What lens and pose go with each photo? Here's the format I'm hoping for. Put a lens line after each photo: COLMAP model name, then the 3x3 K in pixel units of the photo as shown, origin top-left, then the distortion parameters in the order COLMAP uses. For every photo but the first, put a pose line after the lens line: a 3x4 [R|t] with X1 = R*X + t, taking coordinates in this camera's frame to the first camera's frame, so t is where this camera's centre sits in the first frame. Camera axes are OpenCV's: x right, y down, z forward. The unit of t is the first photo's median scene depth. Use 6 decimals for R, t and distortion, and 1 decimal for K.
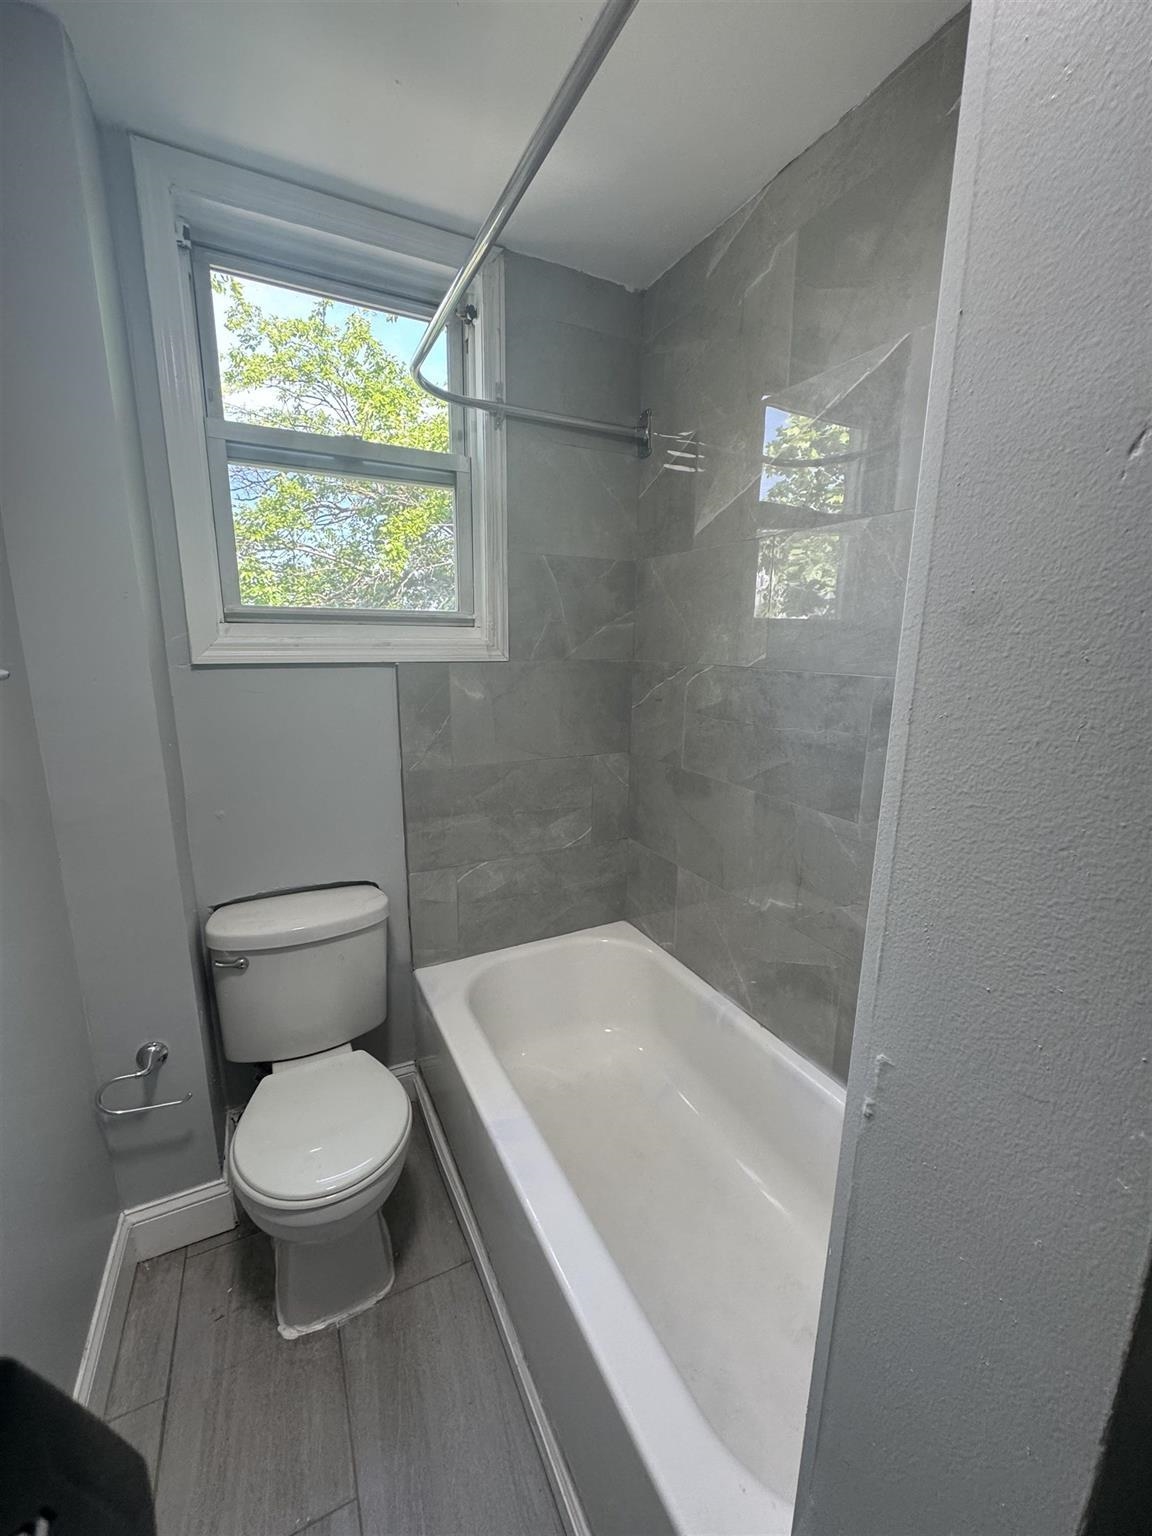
lens RADIAL K [[614.4, 0, 576.0], [0, 614.4, 768.0], [0, 0, 1]] dist [0.013688, -0.007189]
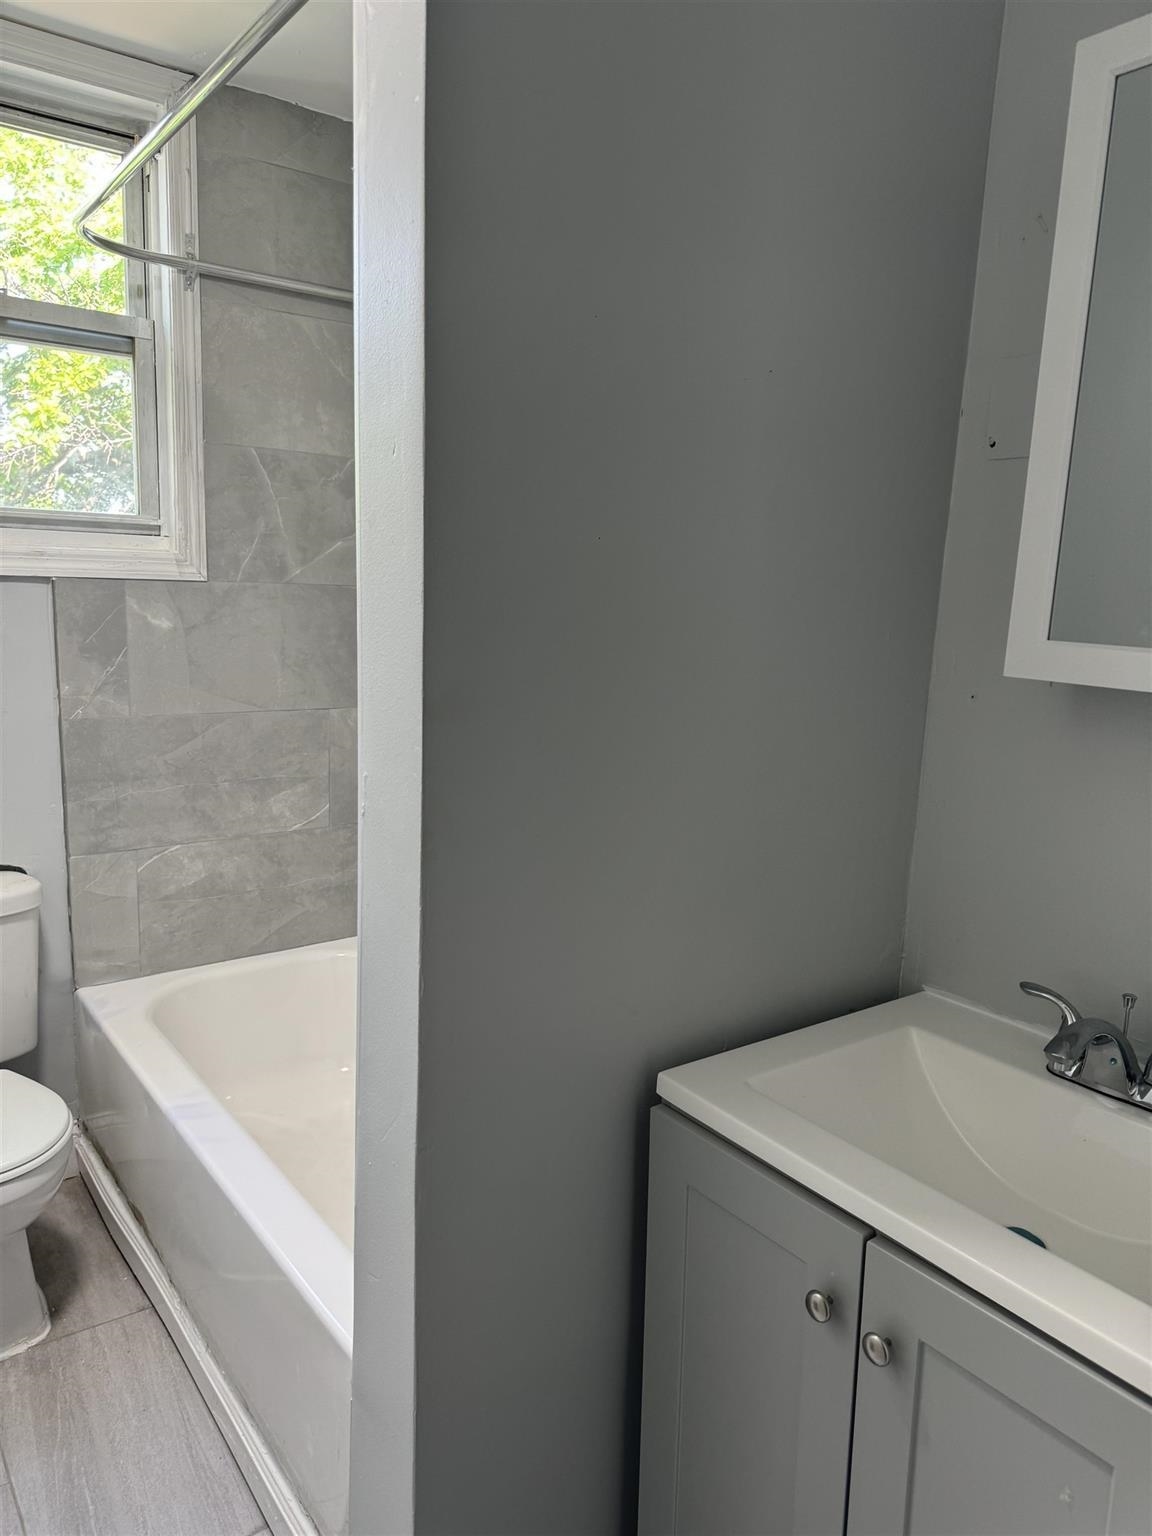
lens RADIAL K [[1071.7, 0, 576.0], [0, 1071.7, 768.0], [0, 0, 1]] dist [0.039525, -0.050561]
pose [[0.984679, -0.007402, 0.174222, 0.114833], [0.012819, 0.999468, -0.029987, 0.113585], [-0.173907, 0.031761, 0.984250, -0.428486]]
